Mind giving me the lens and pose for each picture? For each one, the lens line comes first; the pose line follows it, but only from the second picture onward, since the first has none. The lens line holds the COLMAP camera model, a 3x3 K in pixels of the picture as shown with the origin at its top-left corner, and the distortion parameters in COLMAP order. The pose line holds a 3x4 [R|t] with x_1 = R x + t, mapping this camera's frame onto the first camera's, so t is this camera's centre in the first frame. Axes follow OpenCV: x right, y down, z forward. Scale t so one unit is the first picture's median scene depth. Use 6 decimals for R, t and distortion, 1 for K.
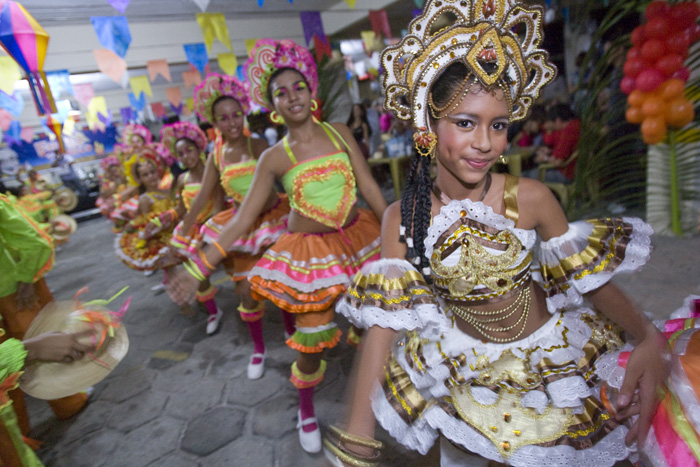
lens RADIAL K [[400.5, 0, 346.8], [0, 400.5, 223.9], [0, 0, 1]] dist [-0.091206, 0.041229]
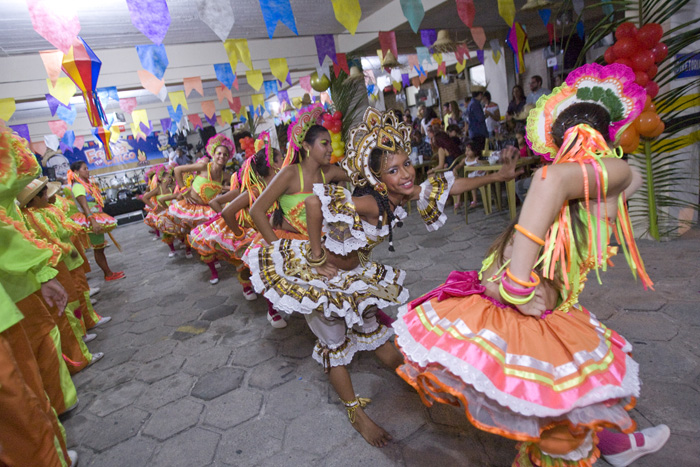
lens RADIAL K [[400.5, 0, 346.8], [0, 400.5, 223.9], [0, 0, 1]] dist [-0.091206, 0.041229]
pose [[0.996429, 0.020011, -0.082030, 0.075407], [-0.022025, 0.999476, -0.023721, 0.025134], [0.081513, 0.025443, 0.996348, -0.103580]]
